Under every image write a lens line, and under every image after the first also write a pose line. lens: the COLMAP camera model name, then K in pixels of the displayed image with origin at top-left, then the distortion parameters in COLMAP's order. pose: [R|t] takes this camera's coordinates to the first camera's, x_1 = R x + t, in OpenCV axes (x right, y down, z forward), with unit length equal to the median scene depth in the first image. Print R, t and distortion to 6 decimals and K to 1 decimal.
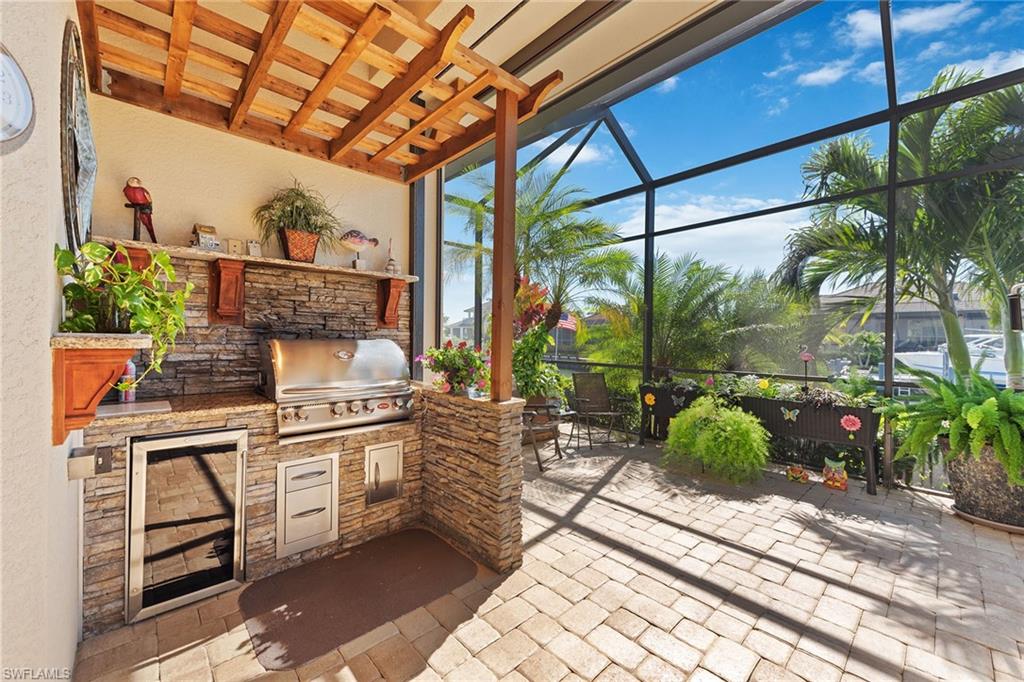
lens RADIAL K [[416.5, 0, 514.1], [0, 416.5, 341.8], [0, 0, 1]] dist [0.000610, 0.000090]
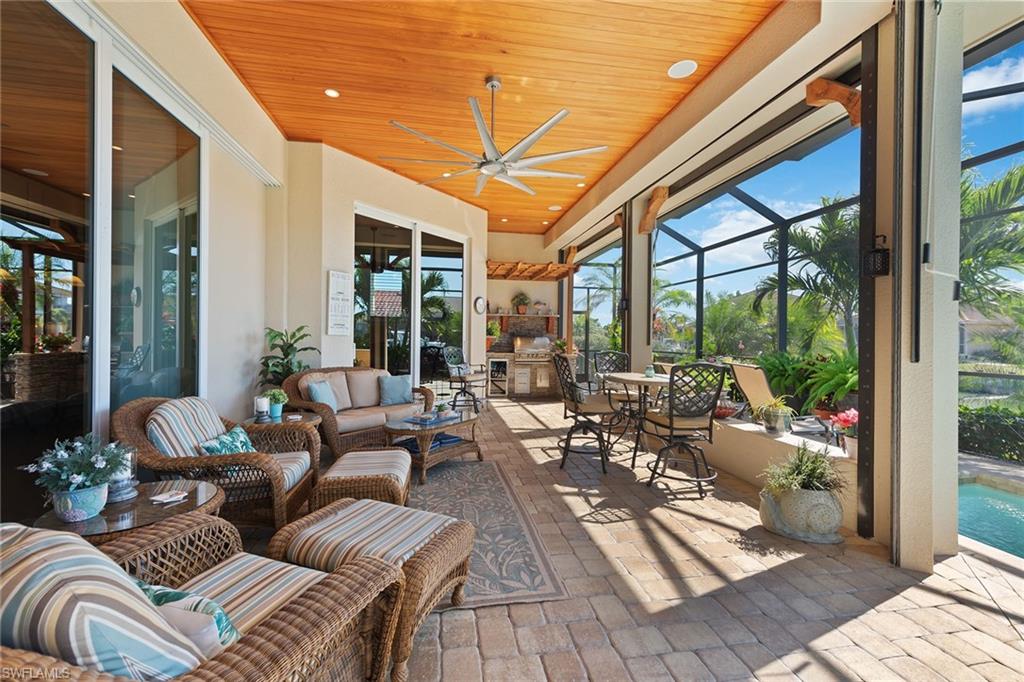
lens RADIAL K [[416.5, 0, 511.9], [0, 416.5, 338.5], [0, 0, 1]] dist [0.000610, 0.000090]
pose [[0.836531, 0.002246, -0.547915, 1.147350], [-0.005784, 0.999972, -0.004732, 0.020092], [0.547889, 0.007127, 0.836520, -1.690054]]
